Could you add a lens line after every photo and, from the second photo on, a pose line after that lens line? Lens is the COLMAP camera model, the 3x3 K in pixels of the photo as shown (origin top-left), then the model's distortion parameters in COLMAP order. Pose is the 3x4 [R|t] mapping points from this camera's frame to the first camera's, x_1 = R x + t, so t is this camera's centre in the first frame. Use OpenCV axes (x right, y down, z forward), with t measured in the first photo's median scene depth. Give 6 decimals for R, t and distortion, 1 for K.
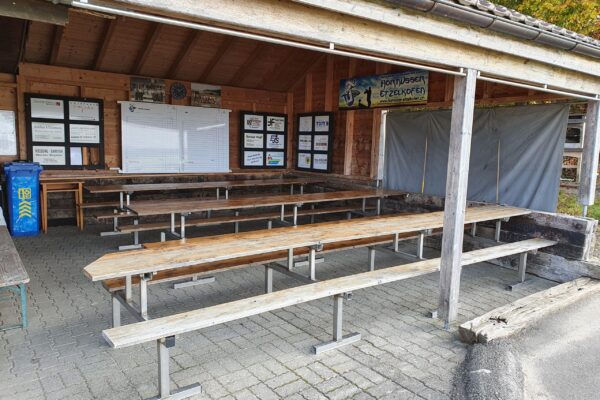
lens RADIAL K [[460.6, 0, 297.8], [0, 460.6, 202.7], [0, 0, 1]] dist [0.050404, -0.052697]
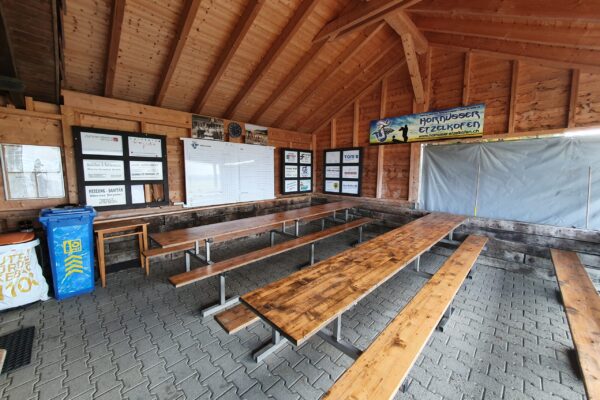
lens RADIAL K [[235.5, 0, 295.3], [0, 235.5, 195.1], [0, 0, 1]] dist [0.004479, -0.000047]
pose [[0.987238, -0.040895, 0.153914, -0.228458], [0.044106, 0.998873, -0.017507, -0.074181], [-0.153025, 0.024073, 0.987929, 0.462254]]
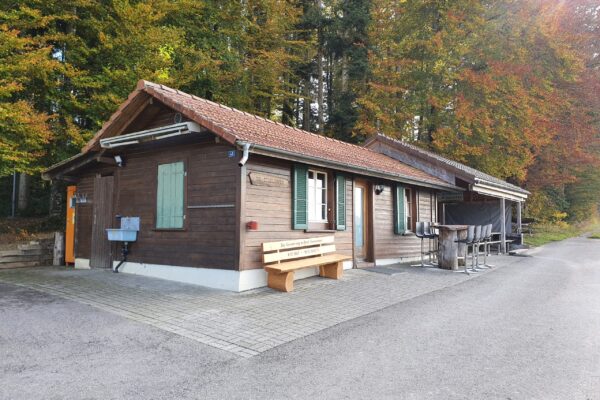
lens RADIAL K [[460.6, 0, 299.3], [0, 460.6, 198.0], [0, 0, 1]] dist [0.050404, -0.052697]
pose [[0.961982, -0.000413, 0.273114, -1.374679], [0.051391, 0.982410, -0.179526, 0.218454], [-0.268236, 0.186736, 0.945082, -1.366349]]
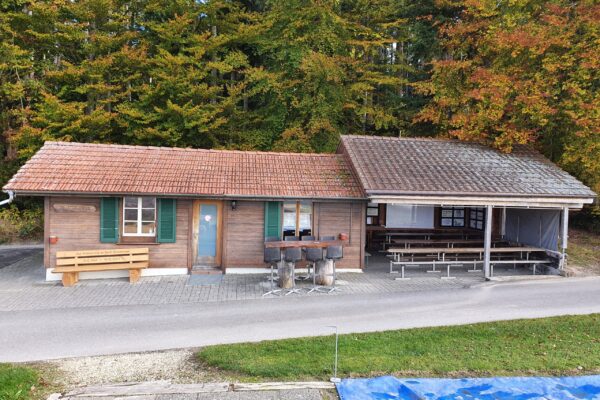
lens RADIAL K [[460.6, 0, 301.1], [0, 460.6, 199.4], [0, 0, 1]] dist [0.050404, -0.052697]
pose [[0.879791, 0.004355, -0.475341, 0.381449], [-0.057656, 0.993553, -0.097610, 0.049842], [0.471851, 0.113282, 0.874370, -1.354656]]
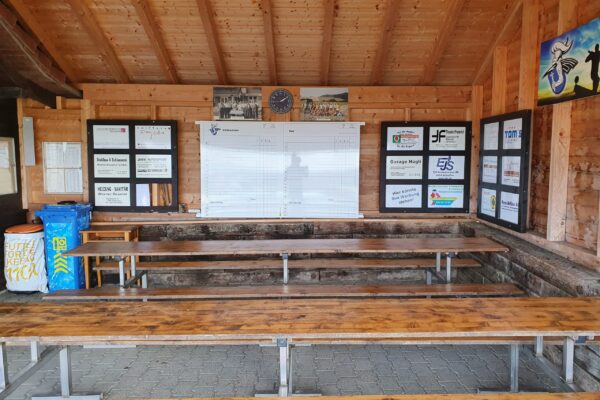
lens RADIAL K [[460.6, 0, 300.5], [0, 460.6, 194.4], [0, 0, 1]] dist [0.050404, -0.052697]
pose [[0.811623, 0.019438, -0.583859, 0.191451], [-0.051060, 0.997982, -0.037754, -0.083698], [0.581946, 0.060454, 0.810977, 0.512189]]
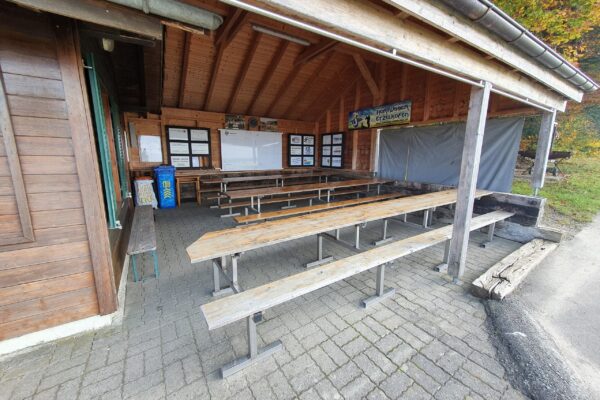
lens RADIAL K [[235.5, 0, 293.7], [0, 235.5, 194.8], [0, 0, 1]] dist [0.004479, -0.000047]
pose [[0.996884, -0.010423, -0.078194, -0.046630], [0.013696, 0.999047, 0.041436, -0.008756], [0.077688, -0.042378, 0.996077, 0.148996]]
